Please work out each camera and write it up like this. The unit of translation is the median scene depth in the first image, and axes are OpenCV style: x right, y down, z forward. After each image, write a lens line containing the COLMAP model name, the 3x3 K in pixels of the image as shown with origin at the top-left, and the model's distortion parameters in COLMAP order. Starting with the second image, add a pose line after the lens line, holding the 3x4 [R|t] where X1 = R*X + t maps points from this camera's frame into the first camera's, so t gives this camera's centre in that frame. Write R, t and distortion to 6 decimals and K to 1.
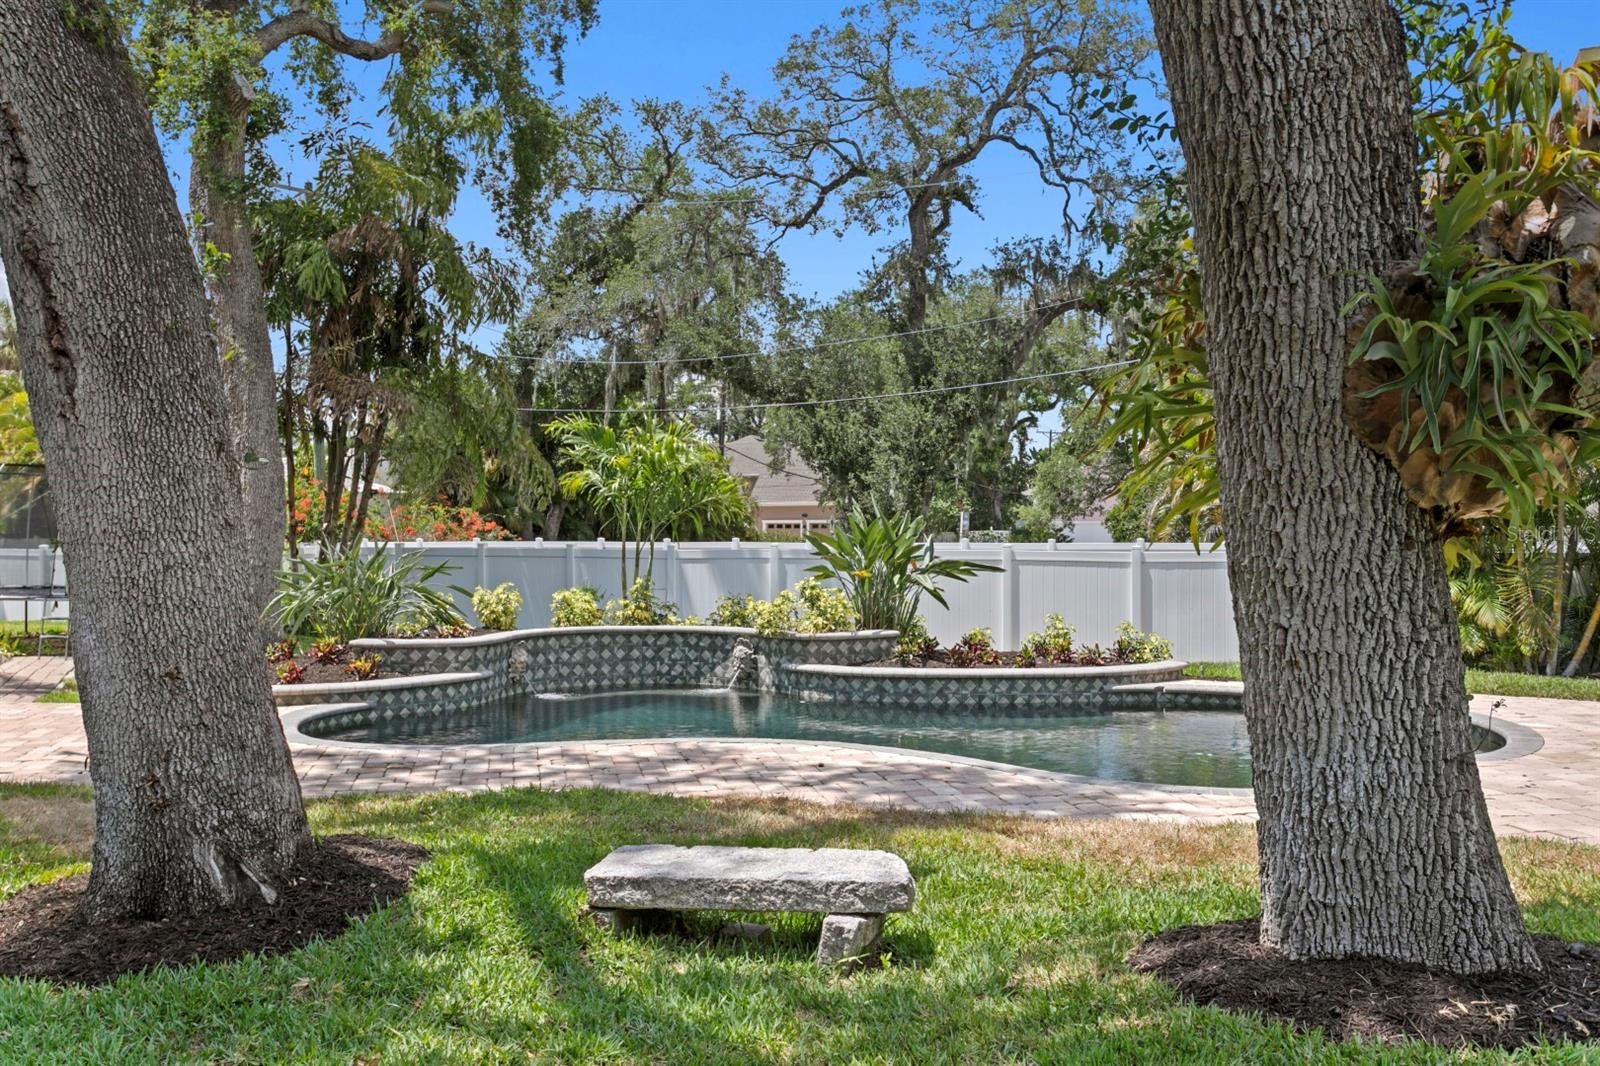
lens RADIAL K [[1331.2, 0, 772.5], [0, 1331.2, 540.0], [0, 0, 1]] dist [0.005561, -0.002223]
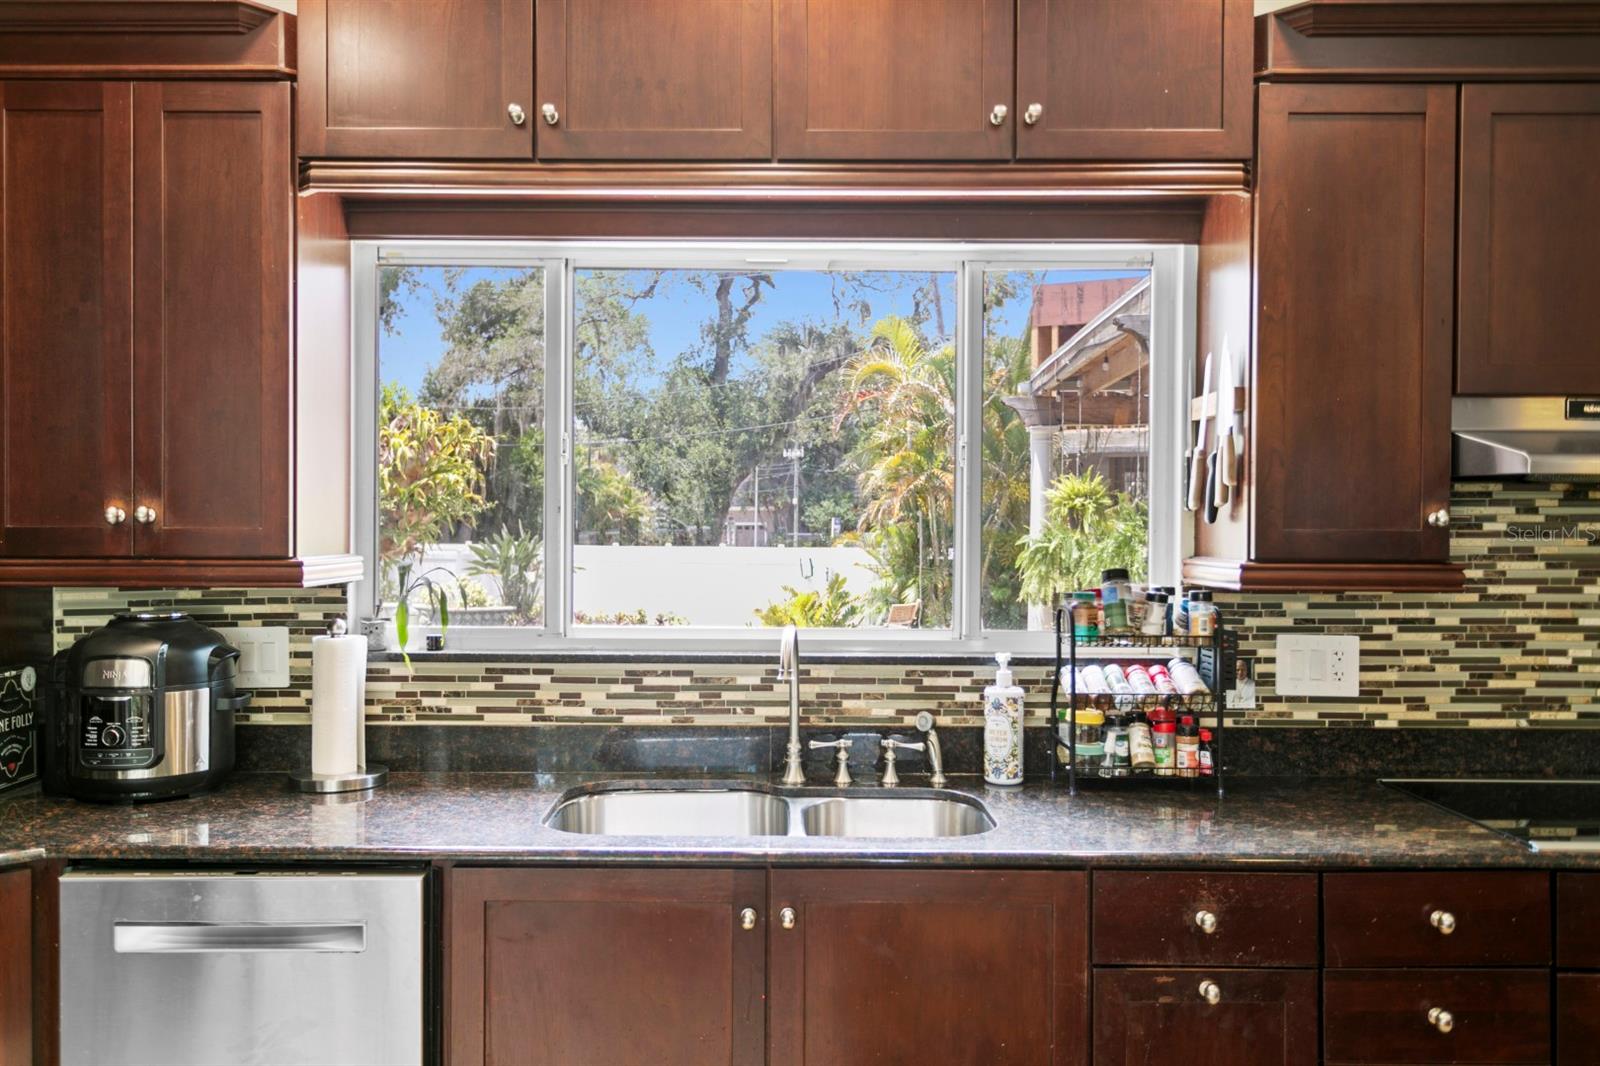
lens RADIAL K [[1225.4, 0, 786.0], [0, 1225.4, 540.0], [0, 0, 1]] dist [-0.011129, -0.000600]
pose [[0.999944, 0.004528, 0.009613, 0.382447], [-0.004548, 0.999987, 0.002137, -0.014527], [-0.009603, -0.002180, 0.999952, -0.487502]]
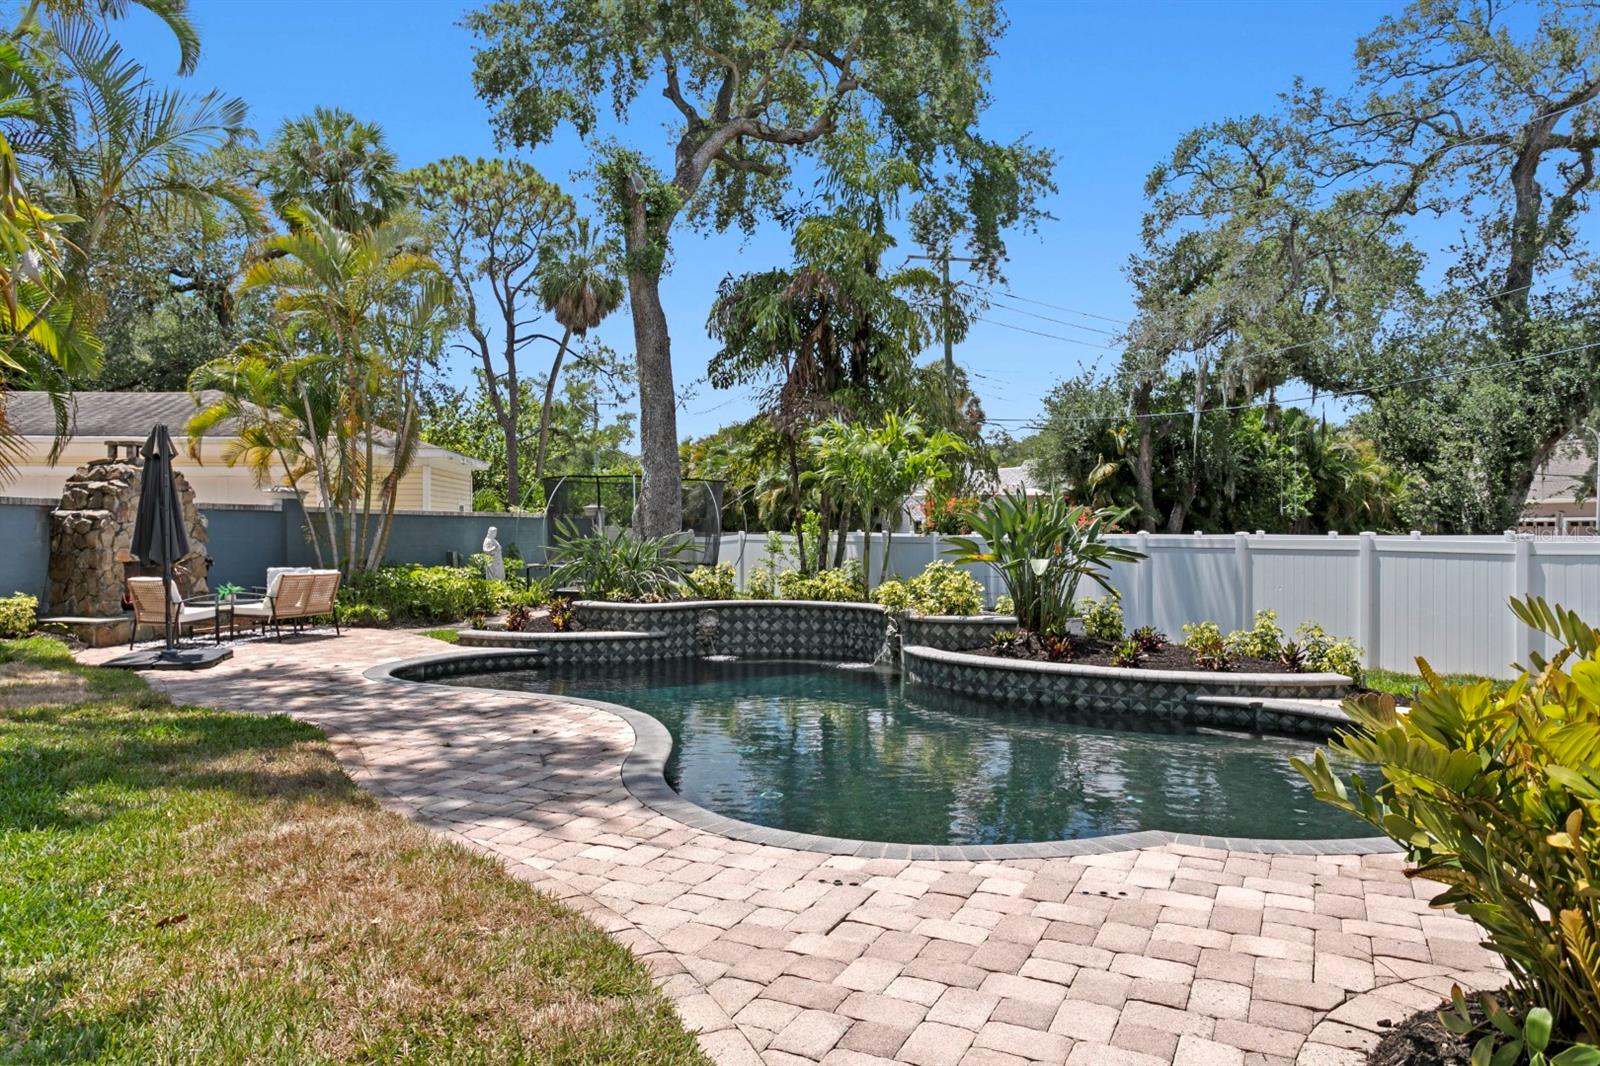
lens RADIAL K [[1067.9, 0, 773.4], [0, 1067.9, 534.1], [0, 0, 1]] dist [0.005526, 0.003959]
pose [[0.780051, 0.003028, -0.625709, 0.400932], [-0.005893, 0.999979, -0.002507, 0.010881], [0.625689, 0.005643, 0.780053, 0.274717]]
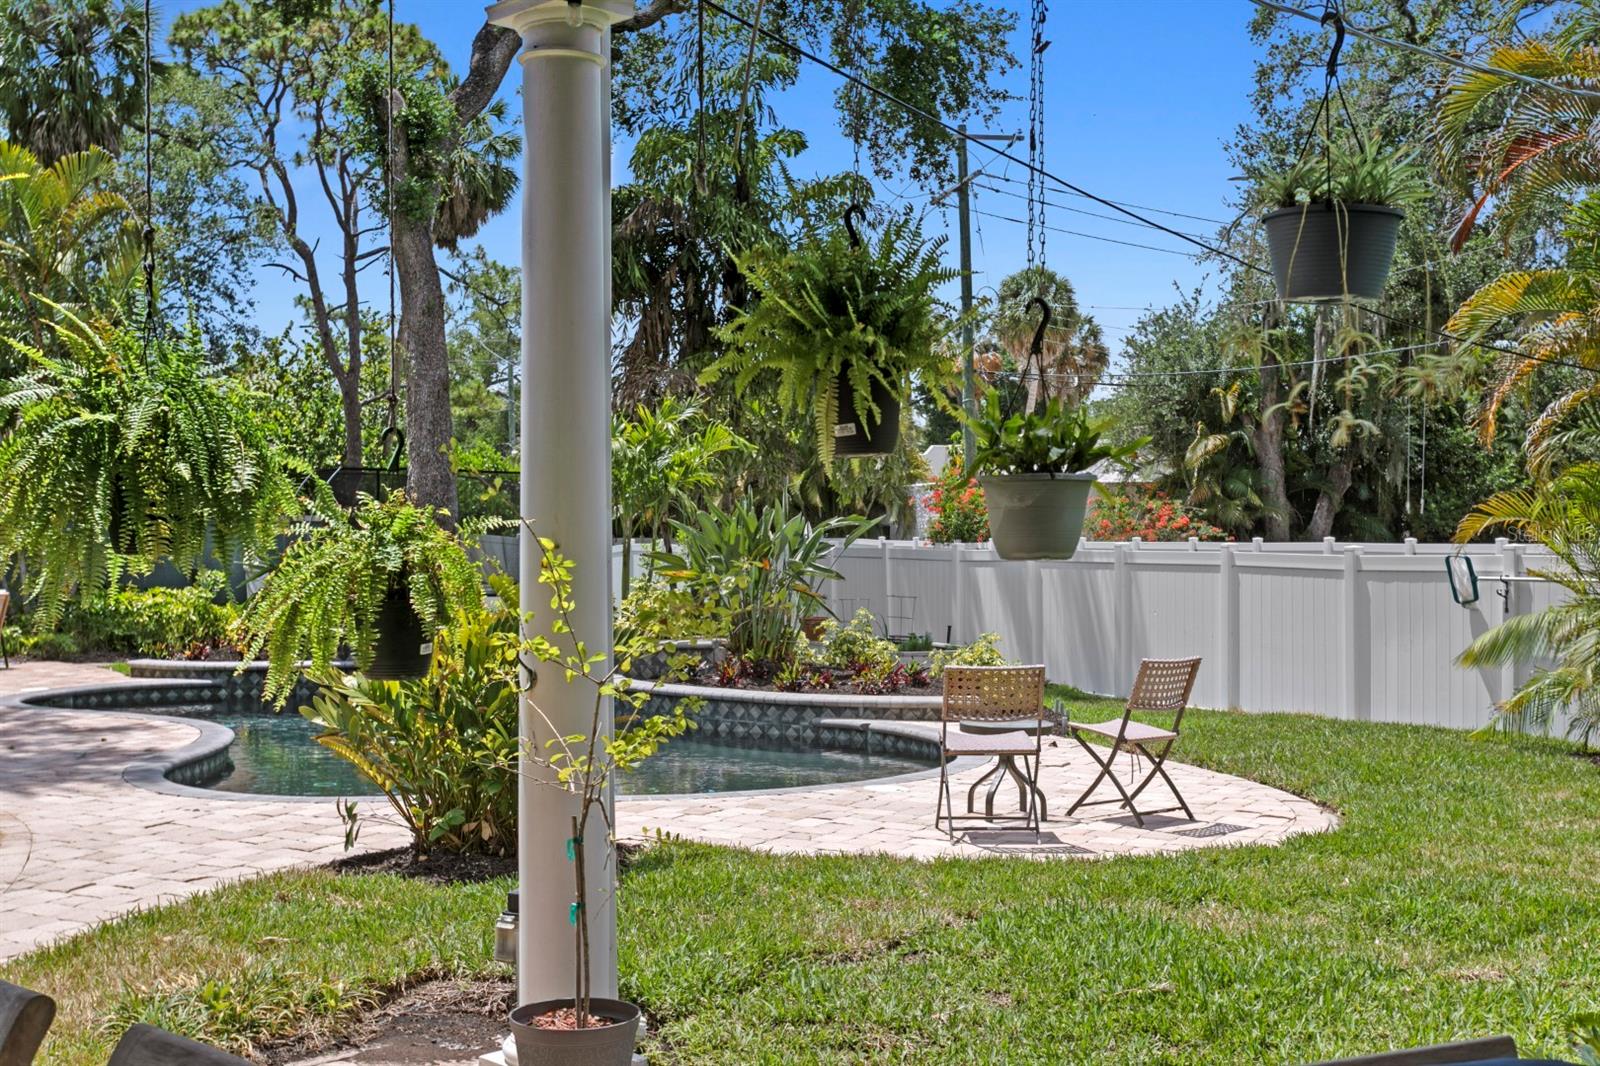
lens RADIAL K [[1759.6, 0, 762.1], [0, 1759.6, 556.6], [0, 0, 1]] dist [0.014674, 0.000000]
pose [[0.743233, 0.008542, -0.668978, 0.798744], [-0.004036, 0.999958, 0.008285, 0.004533], [0.669021, -0.003457, 0.743236, 0.174967]]
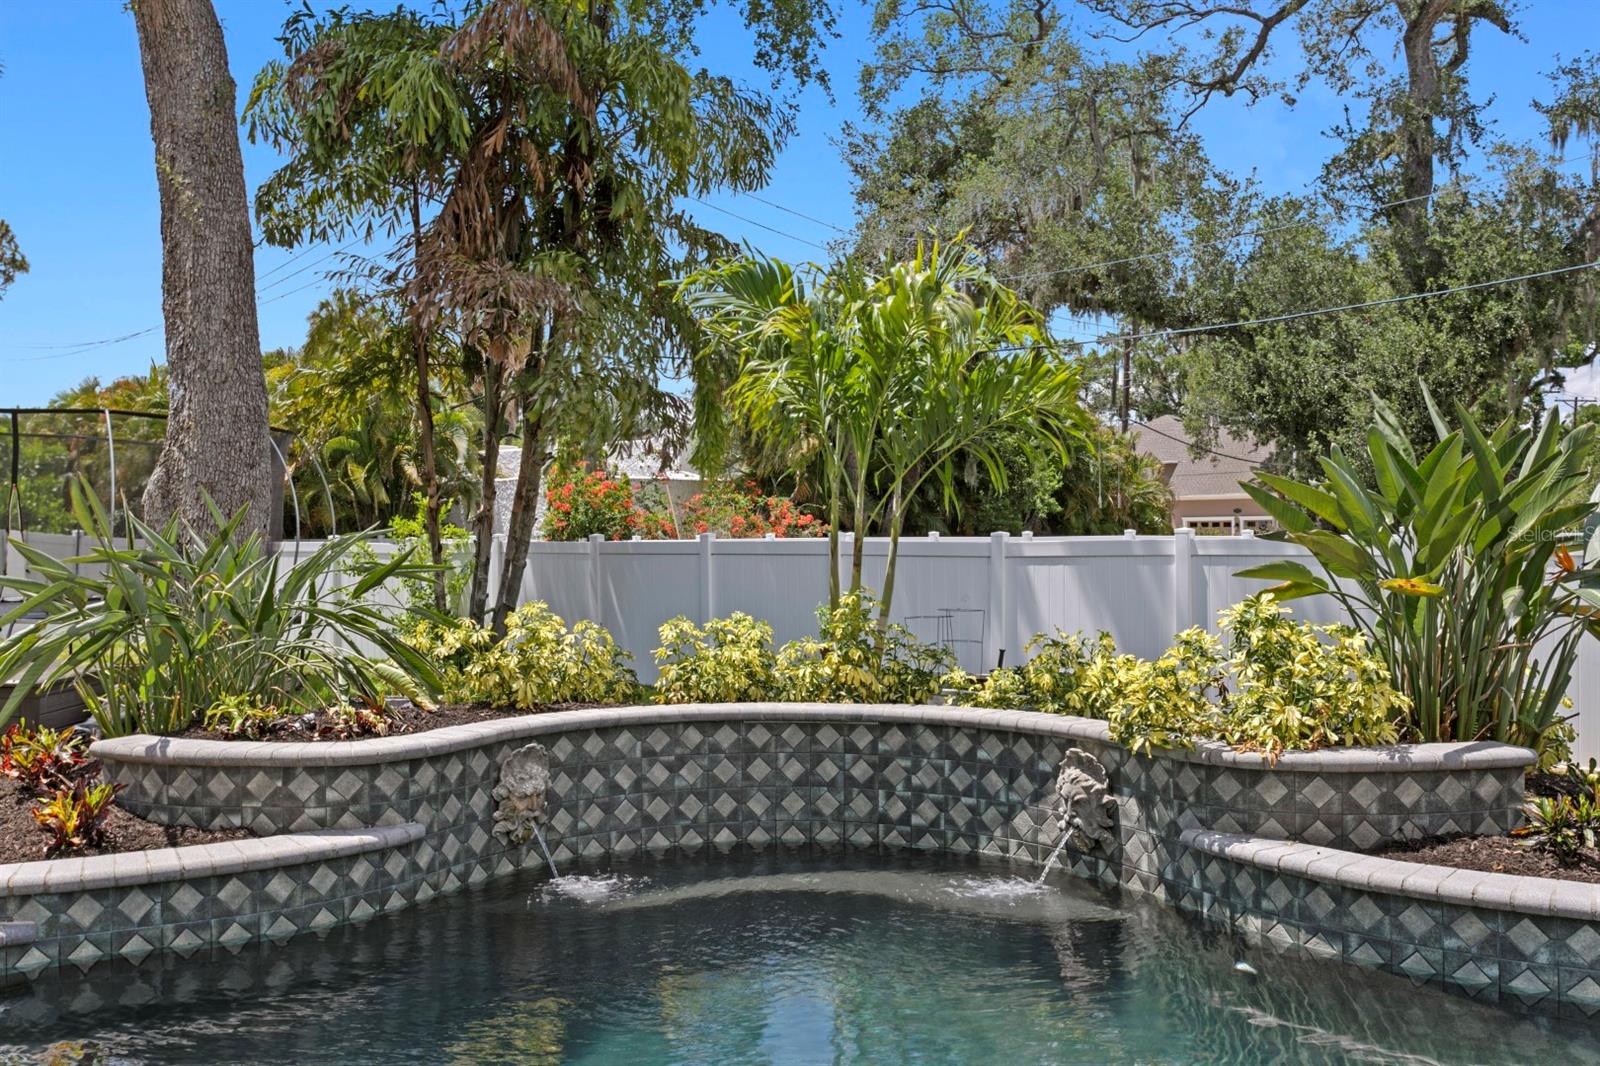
lens RADIAL K [[1445.1, 0, 774.5], [0, 1445.1, 546.3], [0, 0, 1]] dist [0.007310, 0.012773]
pose [[0.959658, -0.002957, -0.281153, 0.010373], [0.003016, 0.999995, -0.000221, 0.013459], [0.281152, -0.000636, 0.959663, 0.535047]]
